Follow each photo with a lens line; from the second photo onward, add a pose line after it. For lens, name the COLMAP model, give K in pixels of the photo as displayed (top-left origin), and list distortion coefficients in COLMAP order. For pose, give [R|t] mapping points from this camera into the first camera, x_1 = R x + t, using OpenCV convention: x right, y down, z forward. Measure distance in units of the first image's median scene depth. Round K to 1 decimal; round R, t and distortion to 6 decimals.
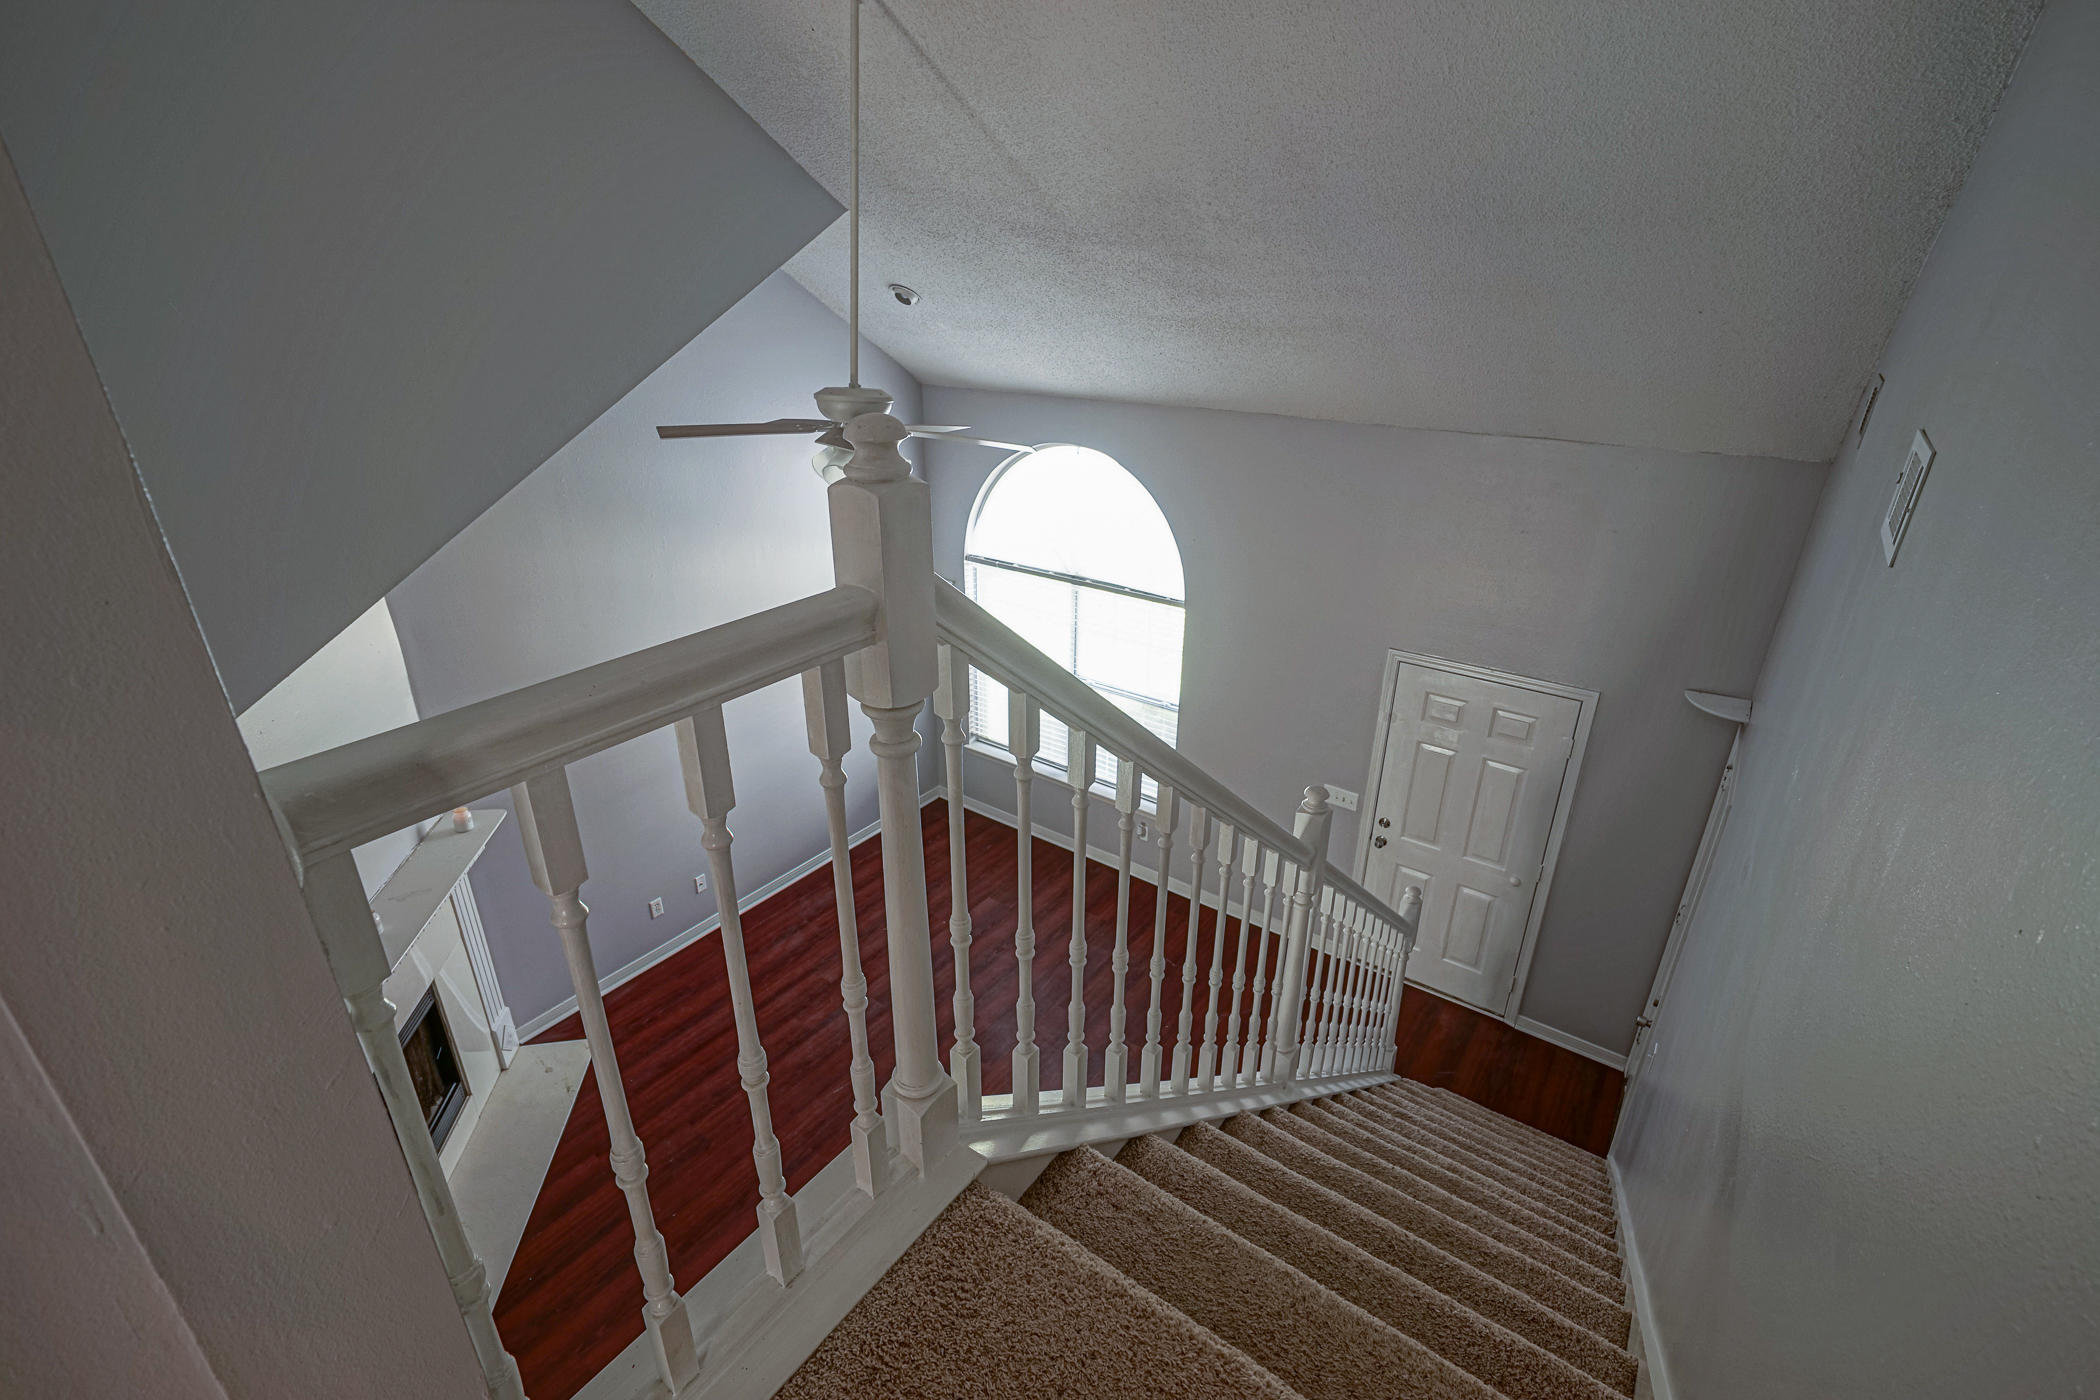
lens RADIAL K [[948.9, 0, 1050.0], [0, 948.9, 700.0], [0, 0, 1]] dist [0.010235, 0.000086]
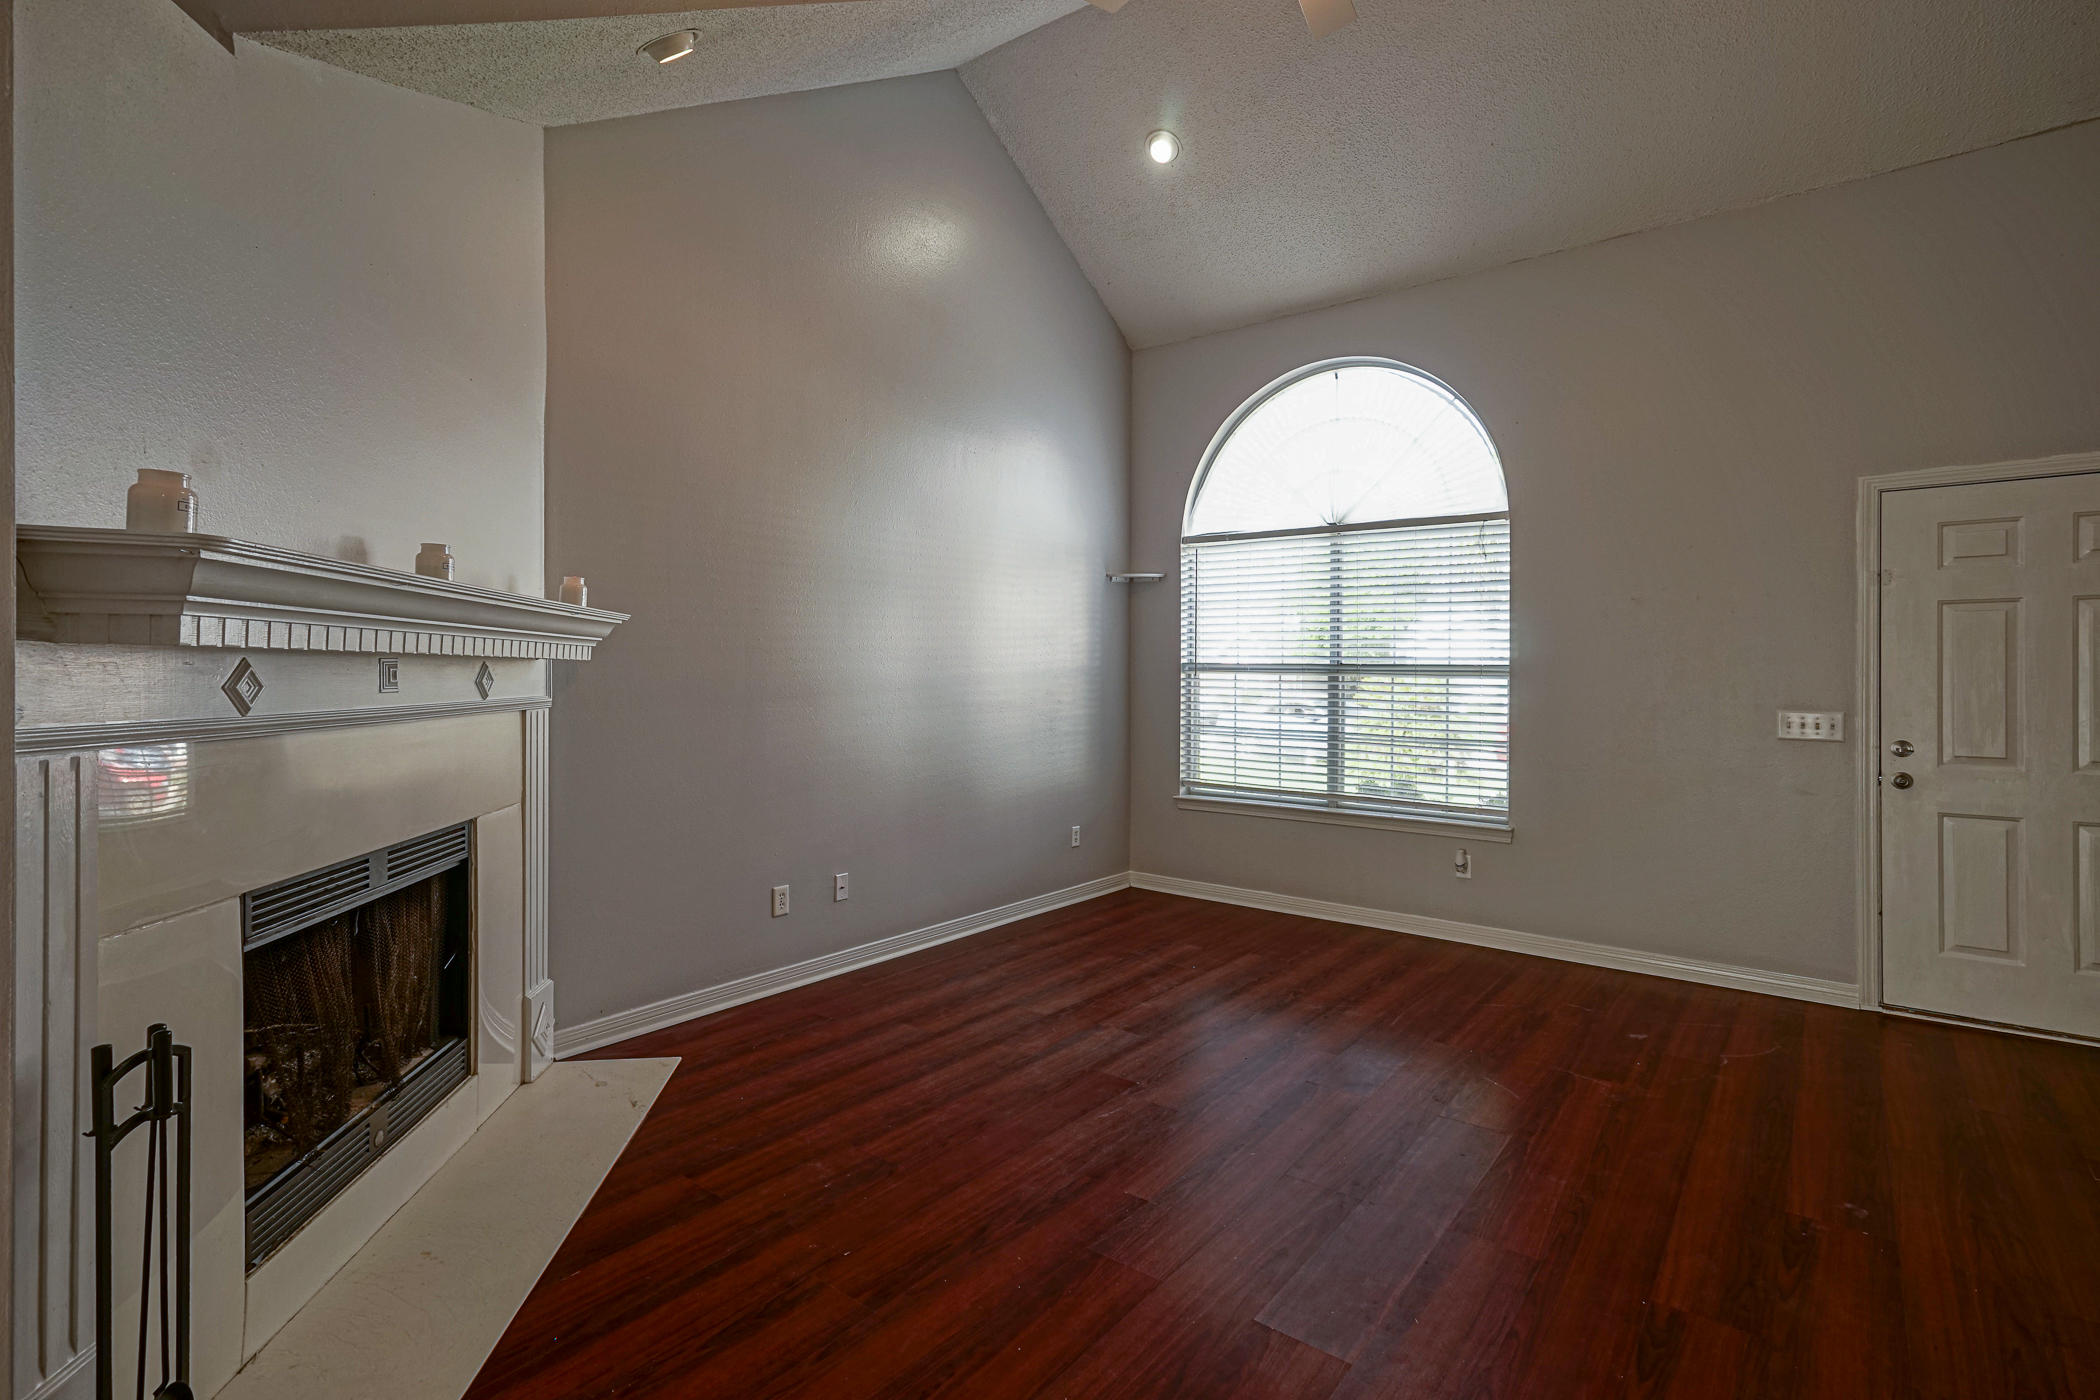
lens RADIAL K [[1000.8, 0, 1046.0], [0, 1000.8, 673.3], [0, 0, 1]] dist [0.019851, 0.000455]
pose [[0.999501, 0.001911, -0.031540, -0.218735], [-0.014848, 0.909520, -0.415395, 0.381959], [0.027893, 0.415656, 0.909094, 0.321273]]
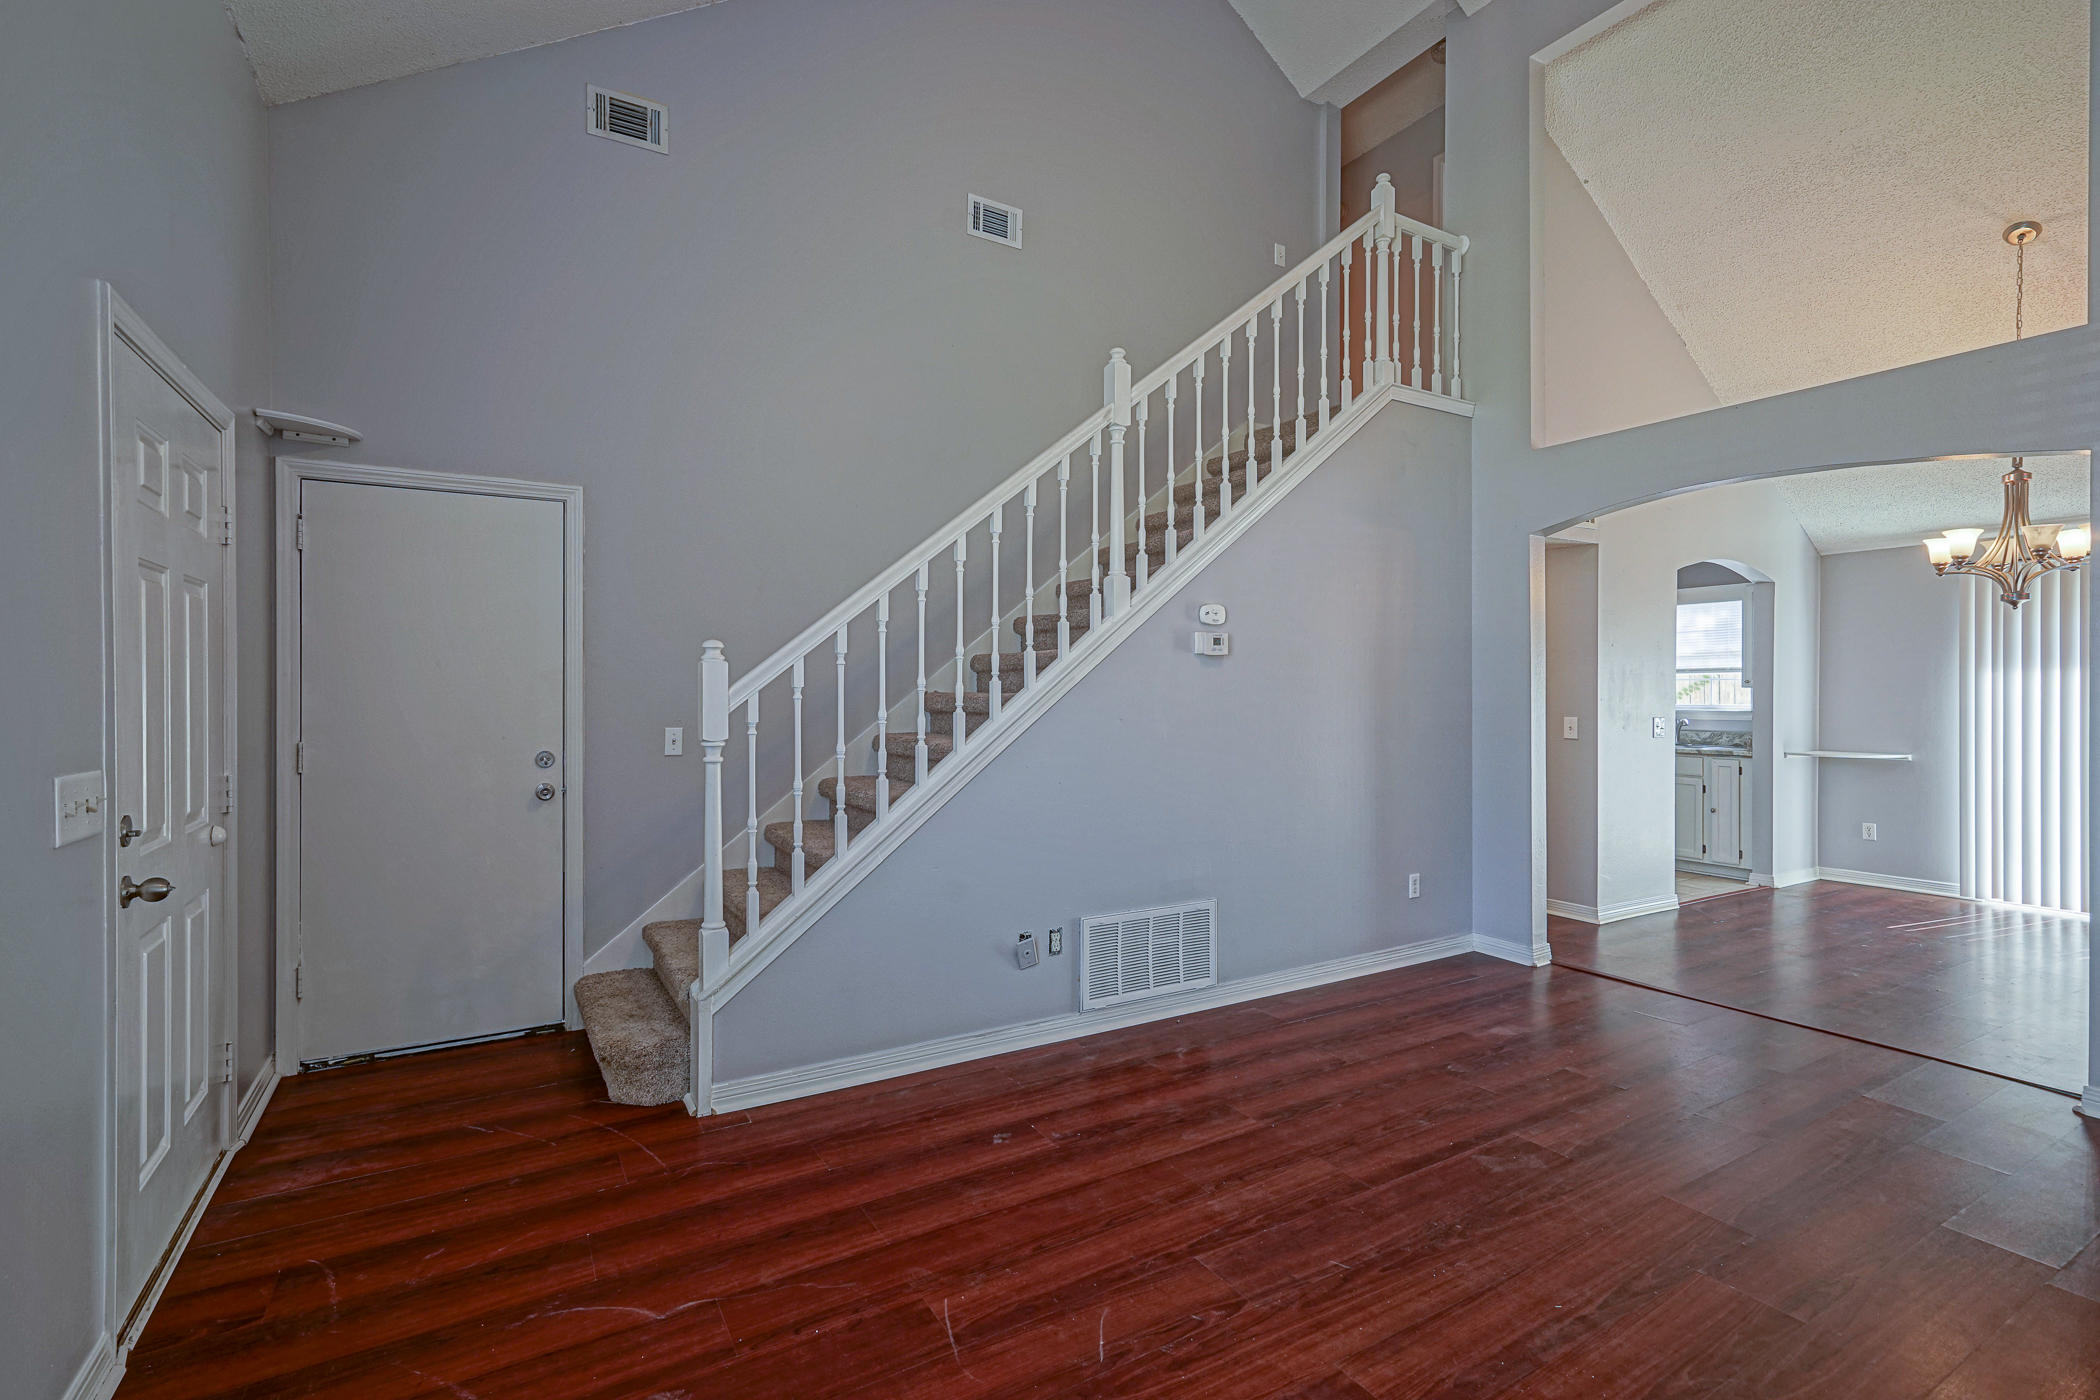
lens RADIAL K [[948.9, 0, 1050.0], [0, 948.9, 700.0], [0, 0, 1]] dist [0.010235, 0.000086]
pose [[-0.922118, -0.008231, 0.386820, -0.092060], [0.156929, 0.905888, 0.393370, 0.001314], [-0.353654, 0.423437, -0.834045, 1.150805]]
